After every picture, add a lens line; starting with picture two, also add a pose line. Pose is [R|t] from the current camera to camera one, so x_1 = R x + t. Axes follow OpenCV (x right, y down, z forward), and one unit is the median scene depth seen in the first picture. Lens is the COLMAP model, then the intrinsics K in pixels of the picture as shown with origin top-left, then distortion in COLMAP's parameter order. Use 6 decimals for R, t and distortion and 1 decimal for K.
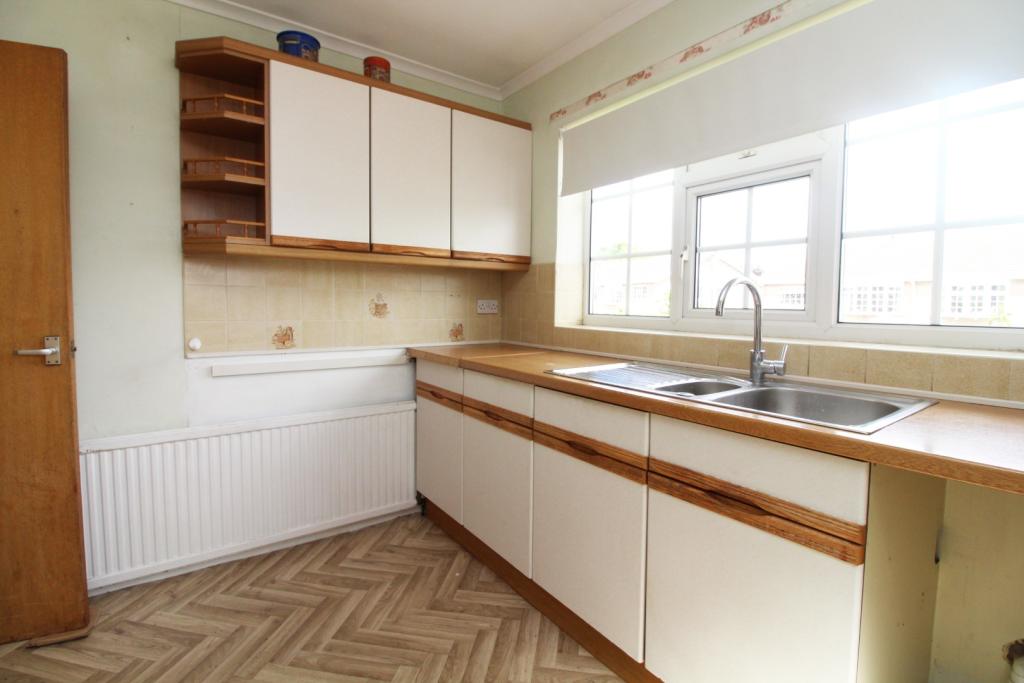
lens RADIAL K [[470.0, 0, 505.7], [0, 470.0, 331.9], [0, 0, 1]] dist [-0.022470, -0.000487]
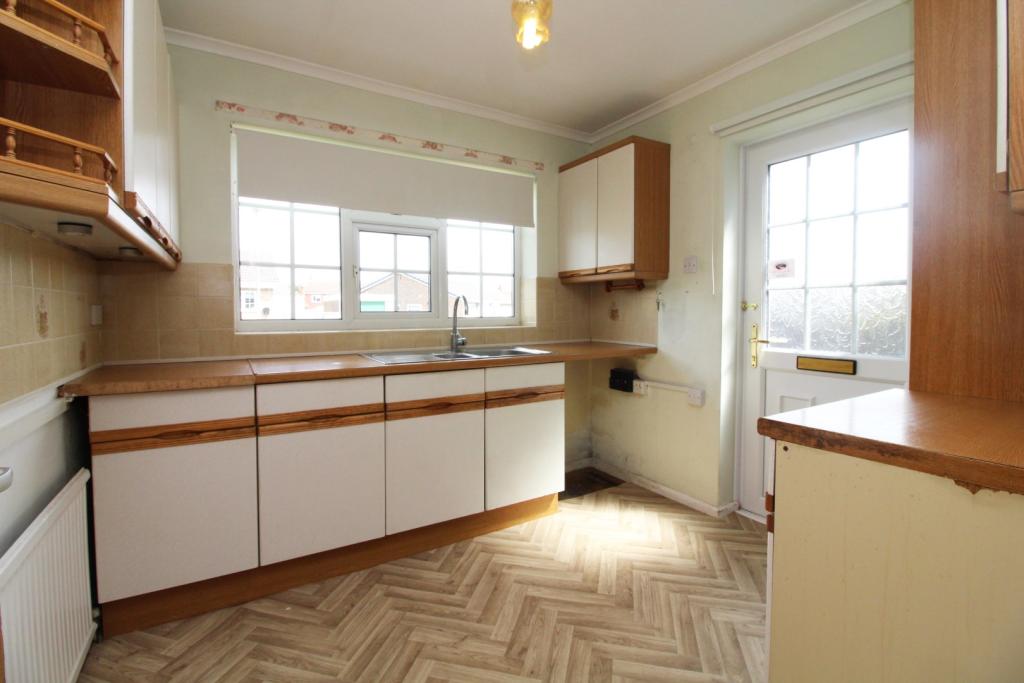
lens RADIAL K [[466.1, 0, 512.1], [0, 466.1, 334.3], [0, 0, 1]] dist [-0.050586, 0.000180]
pose [[0.050702, -0.060648, 0.996871, -1.080437], [0.059624, 0.996558, 0.057597, -0.042137], [-0.996932, 0.056517, 0.054143, 0.572045]]
